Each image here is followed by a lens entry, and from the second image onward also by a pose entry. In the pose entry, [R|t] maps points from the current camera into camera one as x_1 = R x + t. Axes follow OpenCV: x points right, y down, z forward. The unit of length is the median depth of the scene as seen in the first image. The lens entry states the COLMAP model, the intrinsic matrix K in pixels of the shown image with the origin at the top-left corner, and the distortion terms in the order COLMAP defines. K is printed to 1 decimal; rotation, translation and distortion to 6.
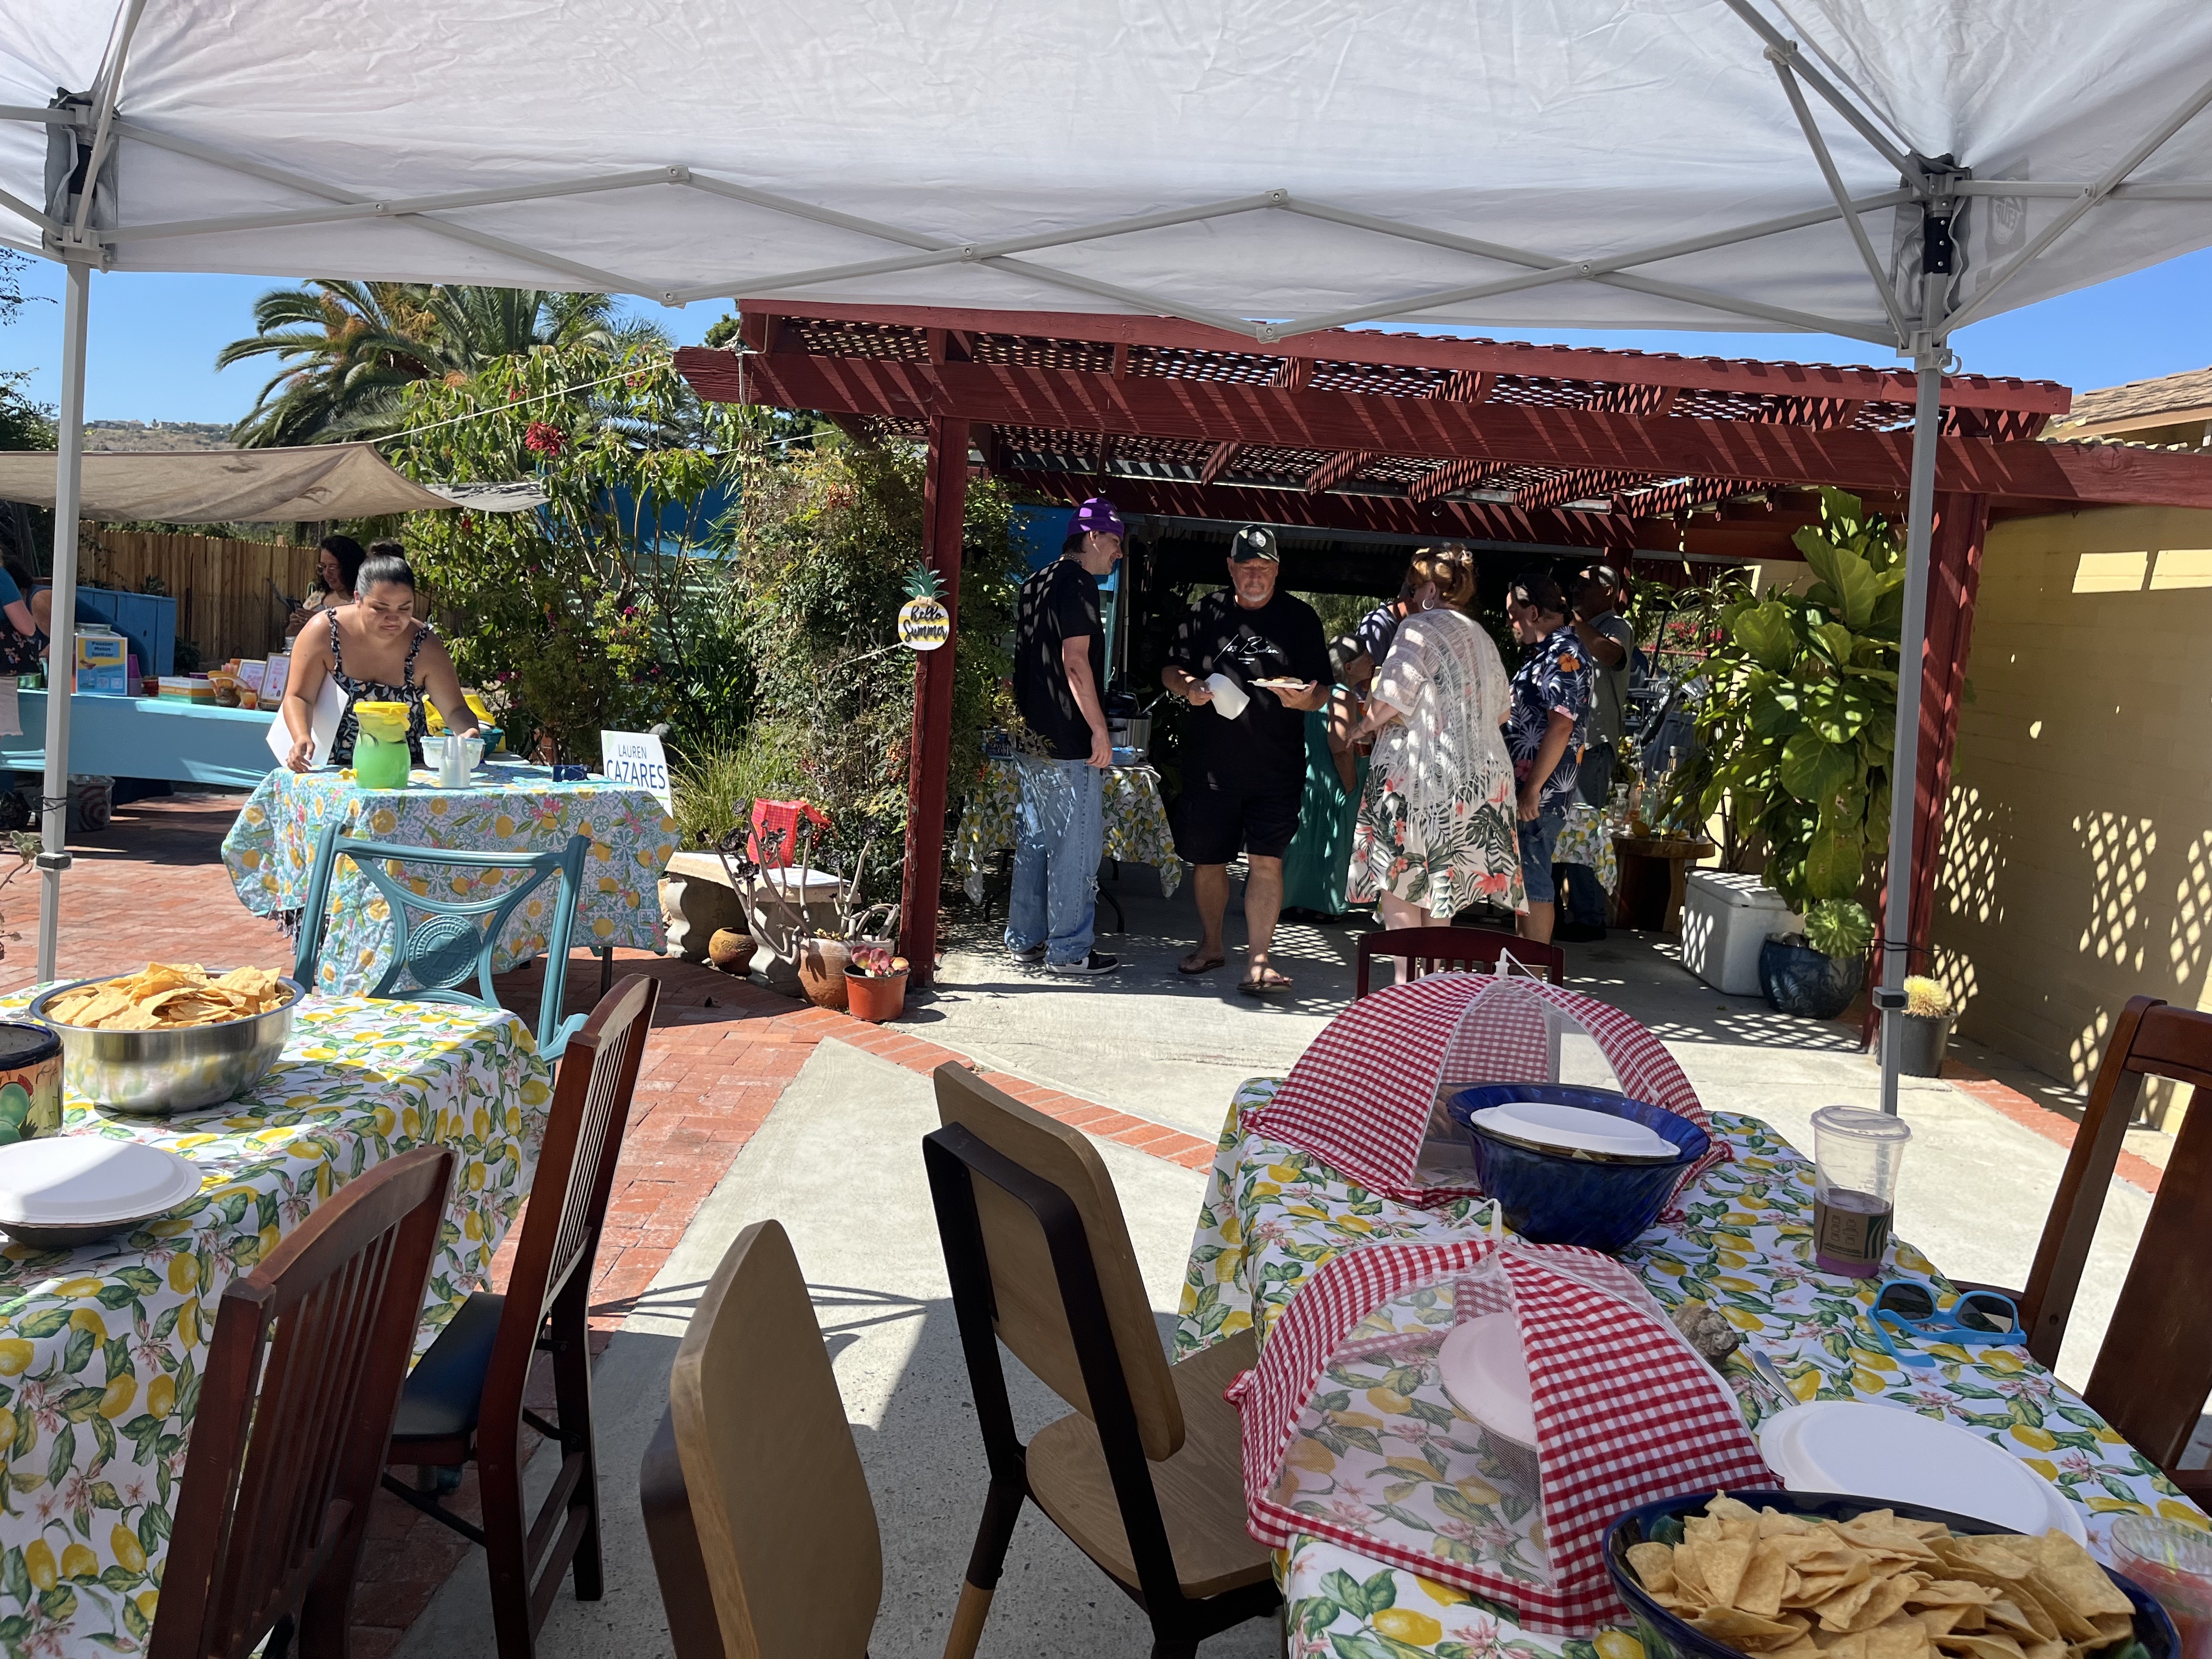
lens RADIAL K [[1661.2, 0, 1094.0], [0, 1661.2, 820.5], [0, 0, 1]] dist [0.062147, -0.081891]
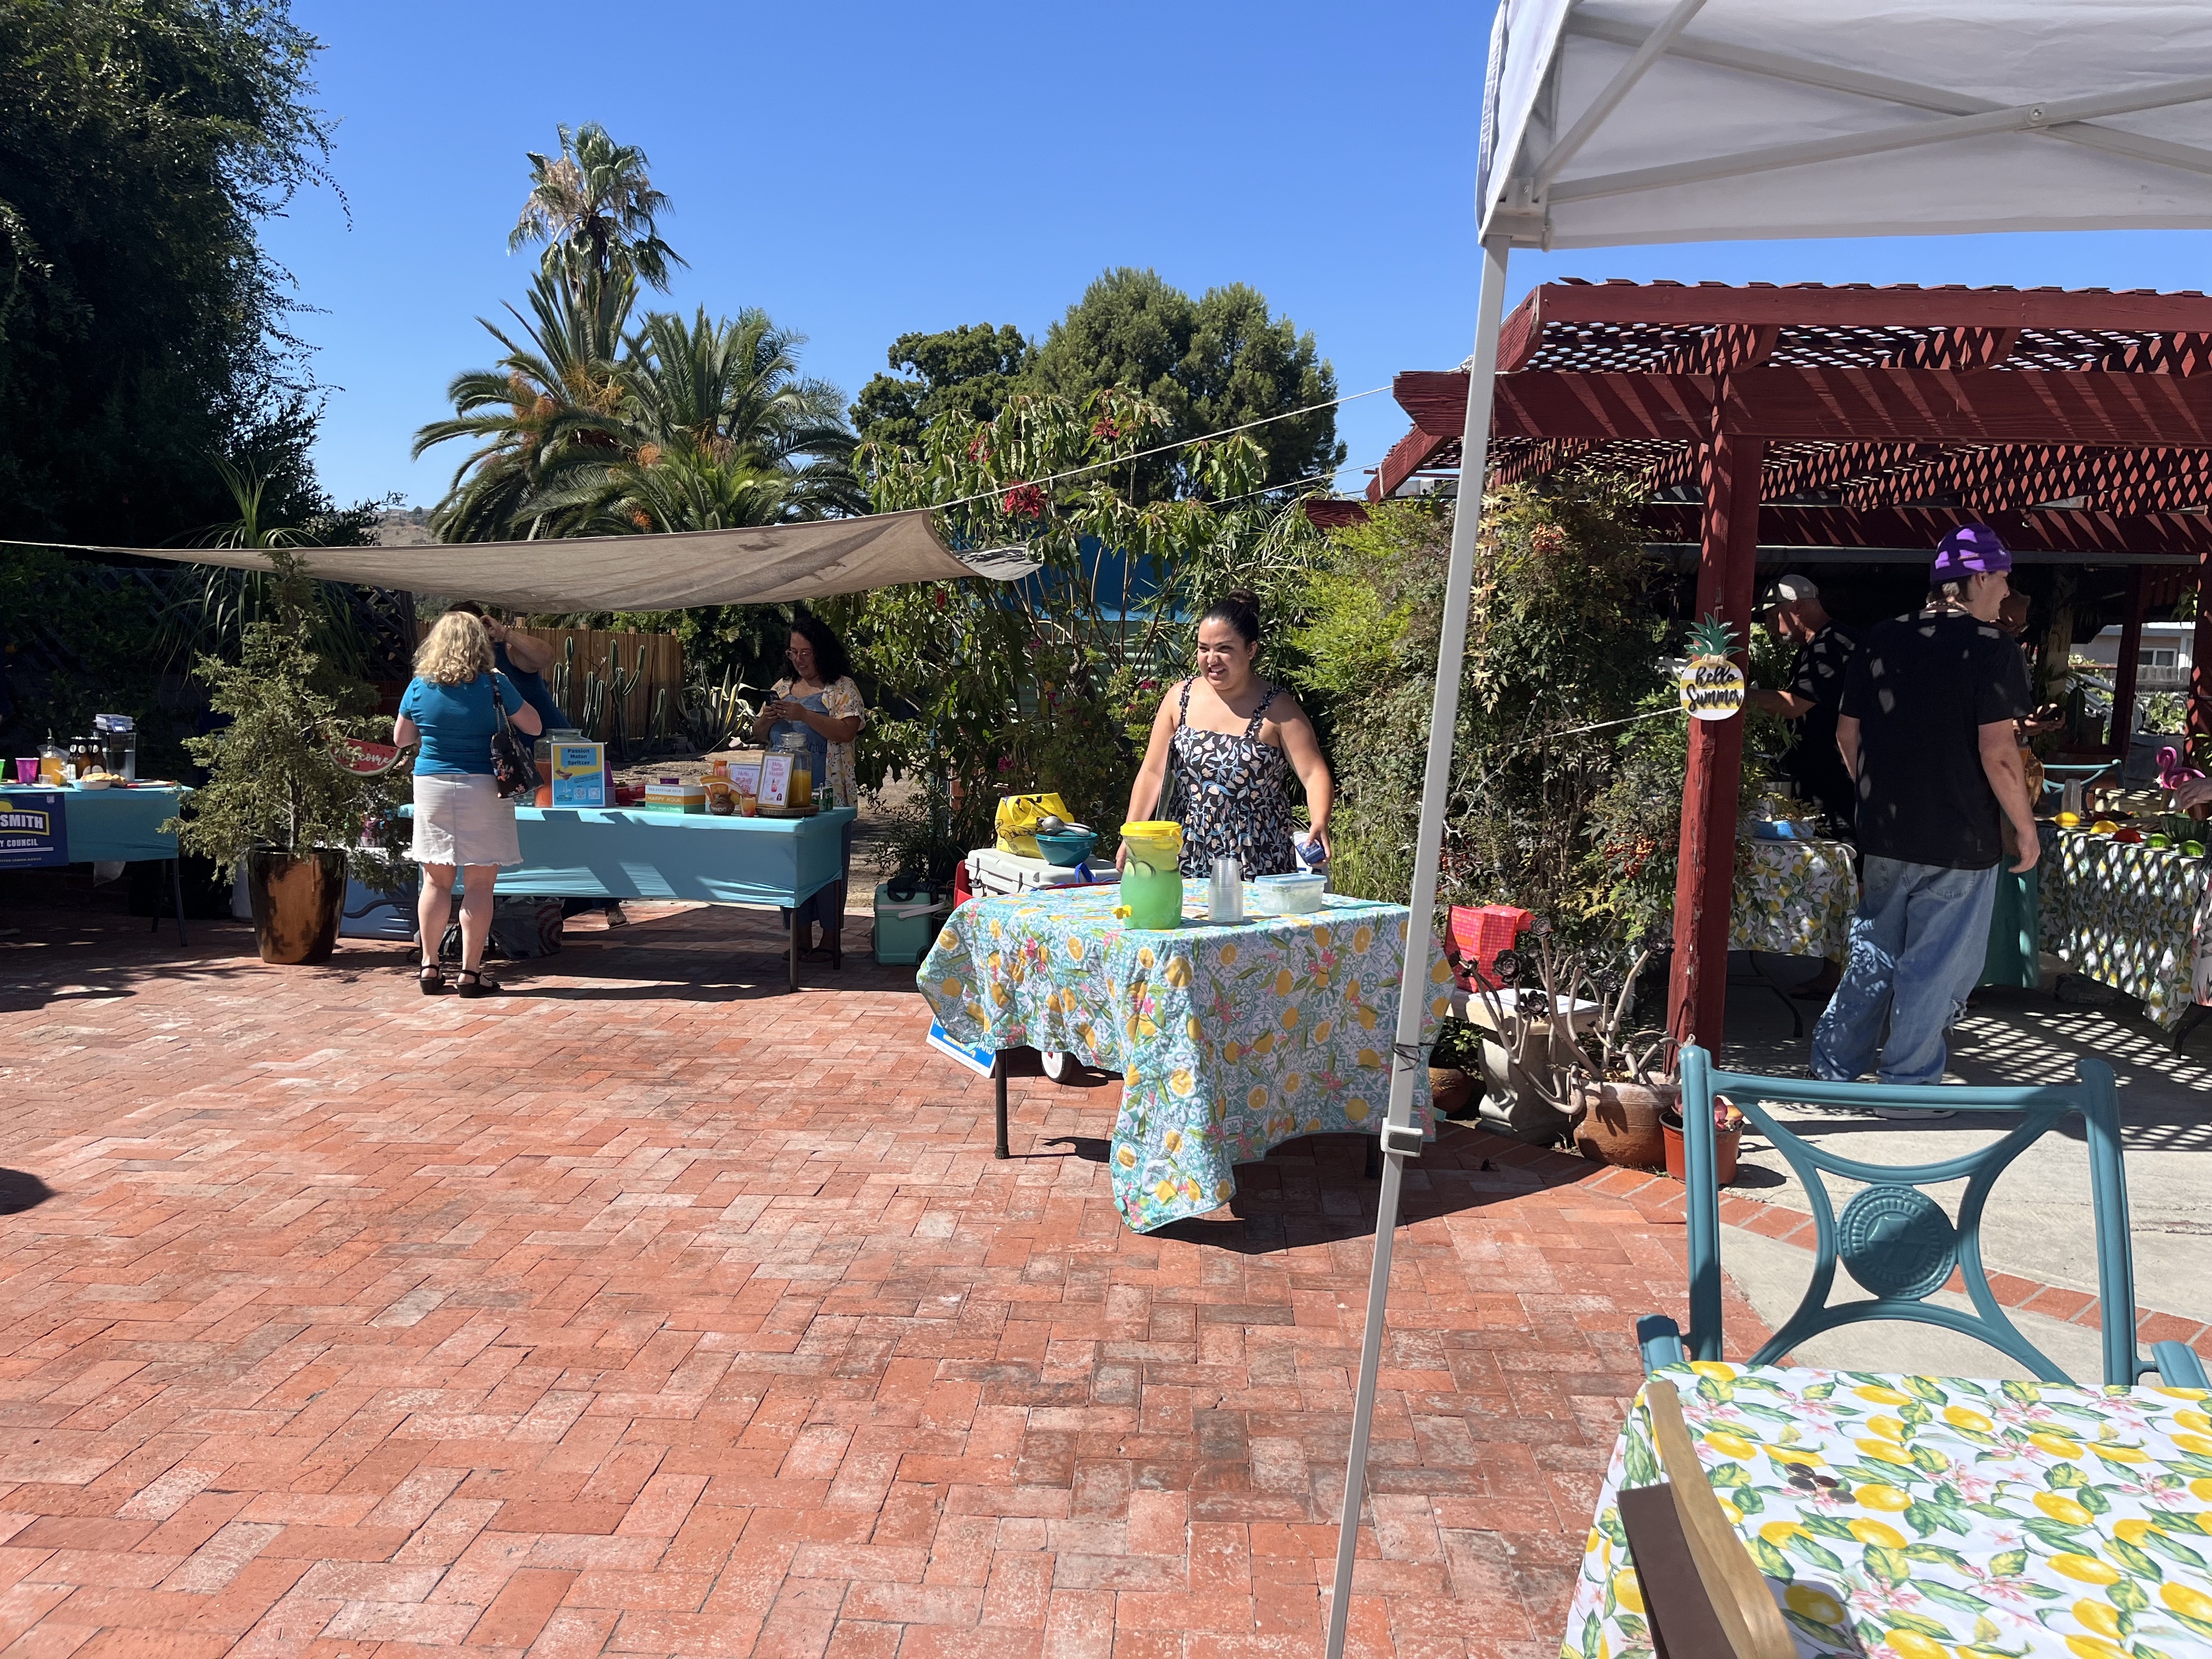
lens RADIAL K [[1661.2, 0, 1121.7], [0, 1661.2, 812.0], [0, 0, 1]] dist [0.062147, -0.081891]
pose [[0.997515, -0.044921, -0.054278, -0.355139], [0.043397, 0.998639, -0.028941, -0.047430], [0.055504, 0.026514, 0.998106, 0.169848]]
